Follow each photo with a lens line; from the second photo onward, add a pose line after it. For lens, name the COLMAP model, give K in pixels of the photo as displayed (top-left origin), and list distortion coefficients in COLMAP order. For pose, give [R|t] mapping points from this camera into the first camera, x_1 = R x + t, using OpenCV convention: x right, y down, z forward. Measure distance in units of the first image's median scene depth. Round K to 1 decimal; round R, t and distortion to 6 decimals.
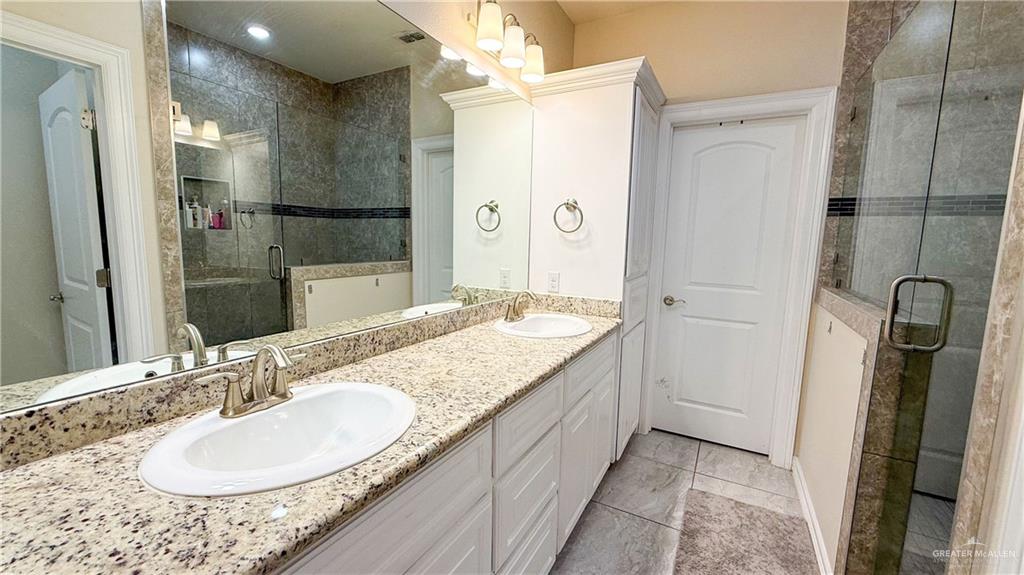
lens RADIAL K [[413.0, 0, 506.7], [0, 413.0, 286.3], [0, 0, 1]] dist [-0.000671, -0.000040]
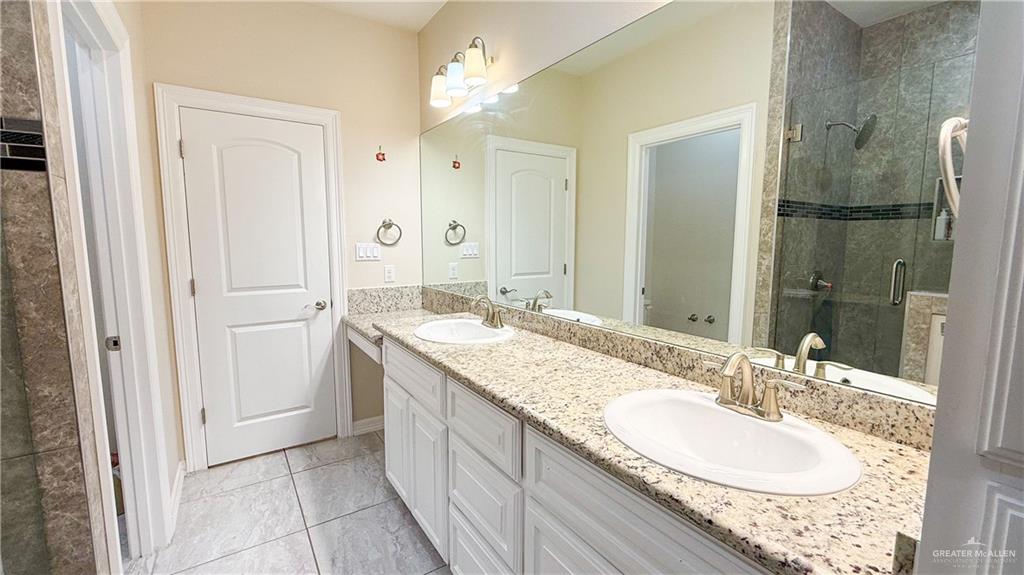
lens RADIAL K [[413.0, 0, 506.7], [0, 413.0, 286.3], [0, 0, 1]] dist [-0.000671, -0.000040]
pose [[-0.451117, 0.078286, -0.889025, 0.762935], [-0.113917, 0.982946, 0.144361, -0.138689], [0.885165, 0.166399, -0.434506, 1.215505]]
